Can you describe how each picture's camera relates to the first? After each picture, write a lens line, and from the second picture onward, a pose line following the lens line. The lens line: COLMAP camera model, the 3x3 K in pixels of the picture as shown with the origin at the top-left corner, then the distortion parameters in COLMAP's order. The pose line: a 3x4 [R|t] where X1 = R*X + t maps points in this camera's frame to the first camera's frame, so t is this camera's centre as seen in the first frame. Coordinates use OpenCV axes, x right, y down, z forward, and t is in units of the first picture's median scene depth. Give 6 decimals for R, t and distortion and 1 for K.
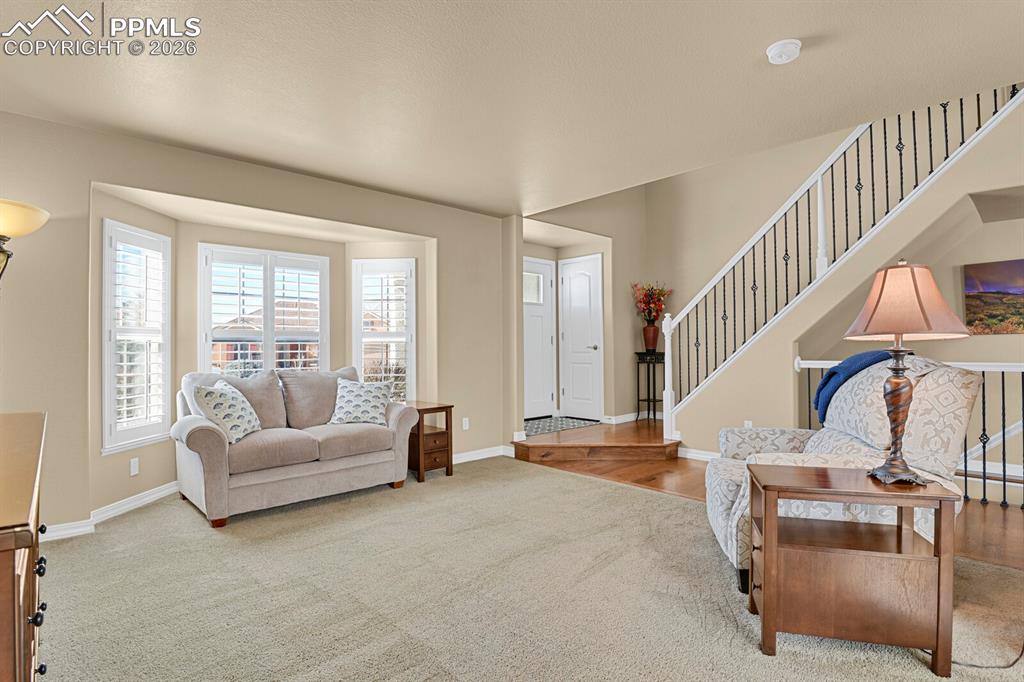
lens RADIAL K [[504.2, 0, 515.8], [0, 504.2, 343.1], [0, 0, 1]] dist [-0.035761, -0.000333]
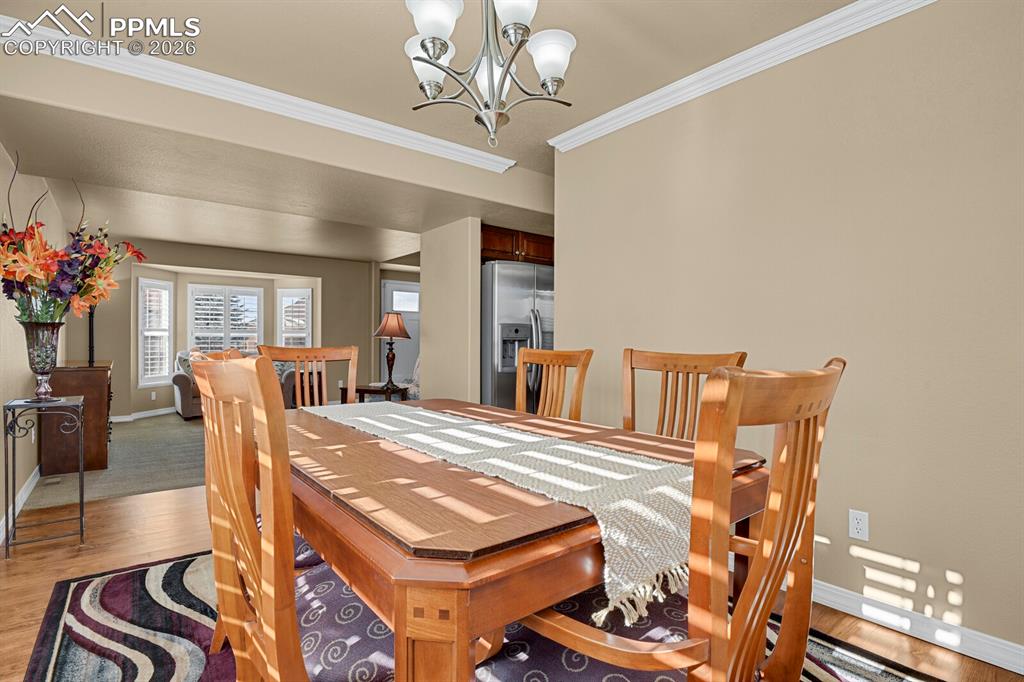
lens RADIAL K [[504.2, 0, 515.8], [0, 504.2, 343.1], [0, 0, 1]] dist [-0.035761, -0.000333]
pose [[0.996507, 0.011778, -0.082669, 0.843098], [-0.010629, 0.999841, 0.014323, -0.014837], [0.082824, -0.013394, 0.996474, -0.869803]]
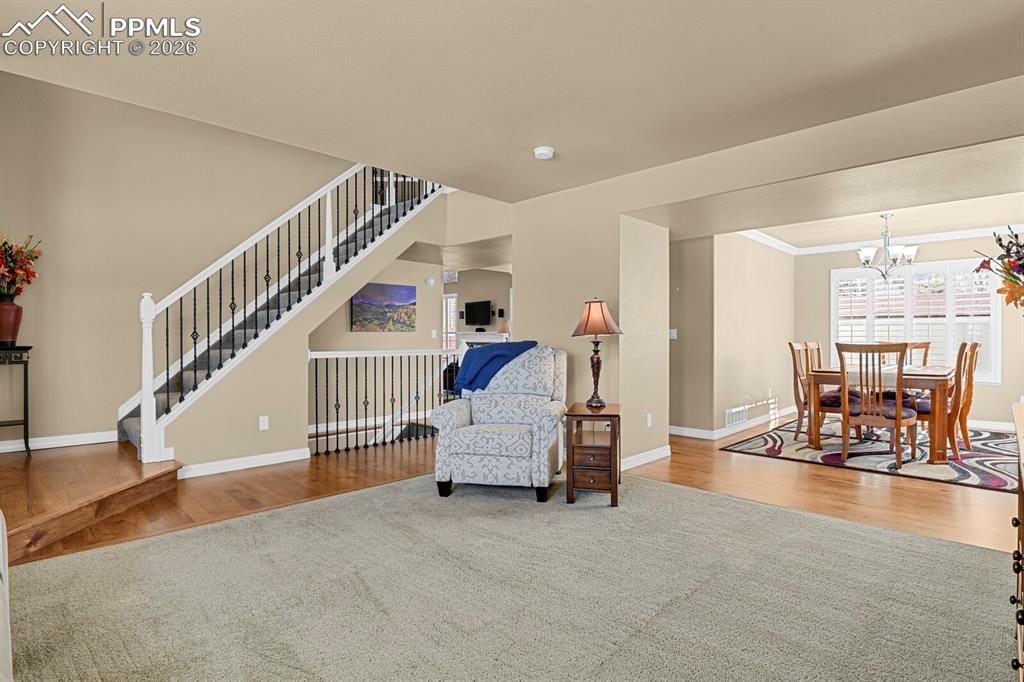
lens RADIAL K [[504.2, 0, 515.8], [0, 504.2, 343.1], [0, 0, 1]] dist [-0.035761, -0.000333]
pose [[-0.029221, -0.005545, 0.999558, -0.568270], [-0.008478, 0.999950, 0.005300, 0.004584], [-0.999537, -0.008319, -0.029266, 0.605690]]
